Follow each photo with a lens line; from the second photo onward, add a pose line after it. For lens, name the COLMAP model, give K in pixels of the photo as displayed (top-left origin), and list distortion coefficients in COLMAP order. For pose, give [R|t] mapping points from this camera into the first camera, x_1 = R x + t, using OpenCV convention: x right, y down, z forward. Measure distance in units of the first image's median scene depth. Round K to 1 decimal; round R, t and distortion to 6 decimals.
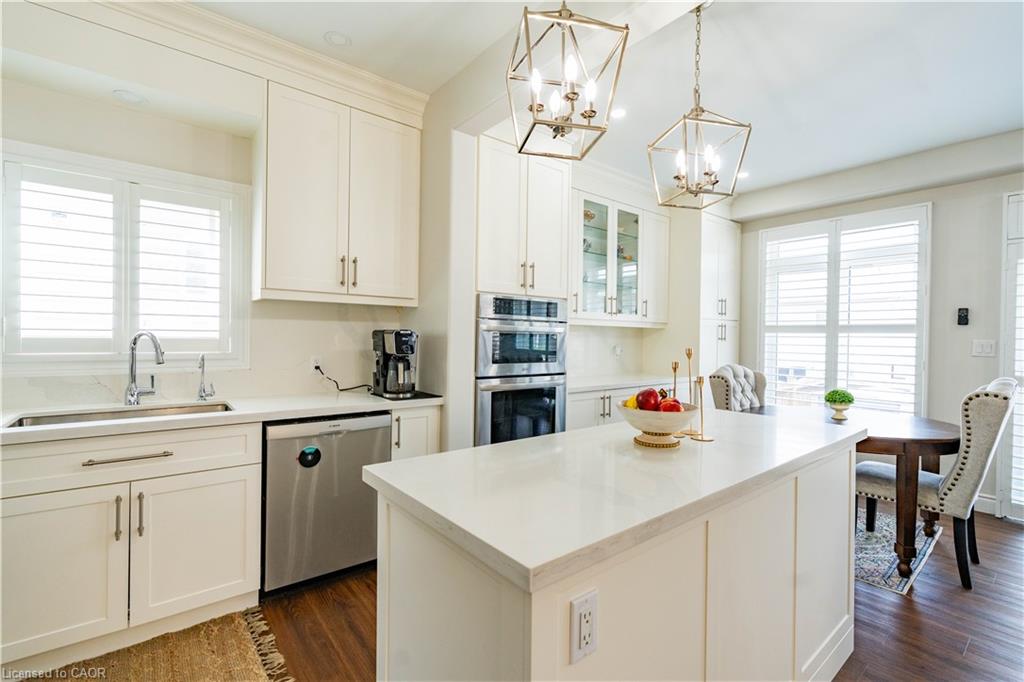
lens RADIAL K [[457.0, 0, 521.9], [0, 457.0, 336.2], [0, 0, 1]] dist [0.000722, -0.000007]
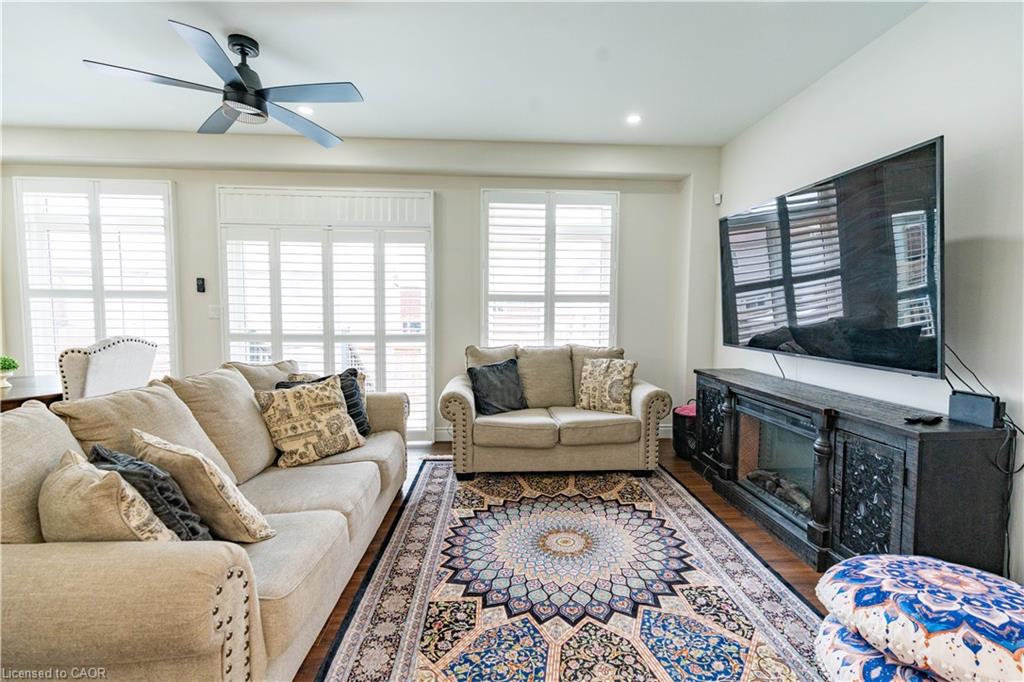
lens RADIAL K [[457.0, 0, 513.5], [0, 457.0, 340.9], [0, 0, 1]] dist [0.000722, -0.000007]
pose [[0.584403, -0.063914, 0.808943, 0.447912], [-0.001548, 0.996804, 0.079875, 0.005458], [-0.811462, -0.047931, 0.582436, -0.338436]]
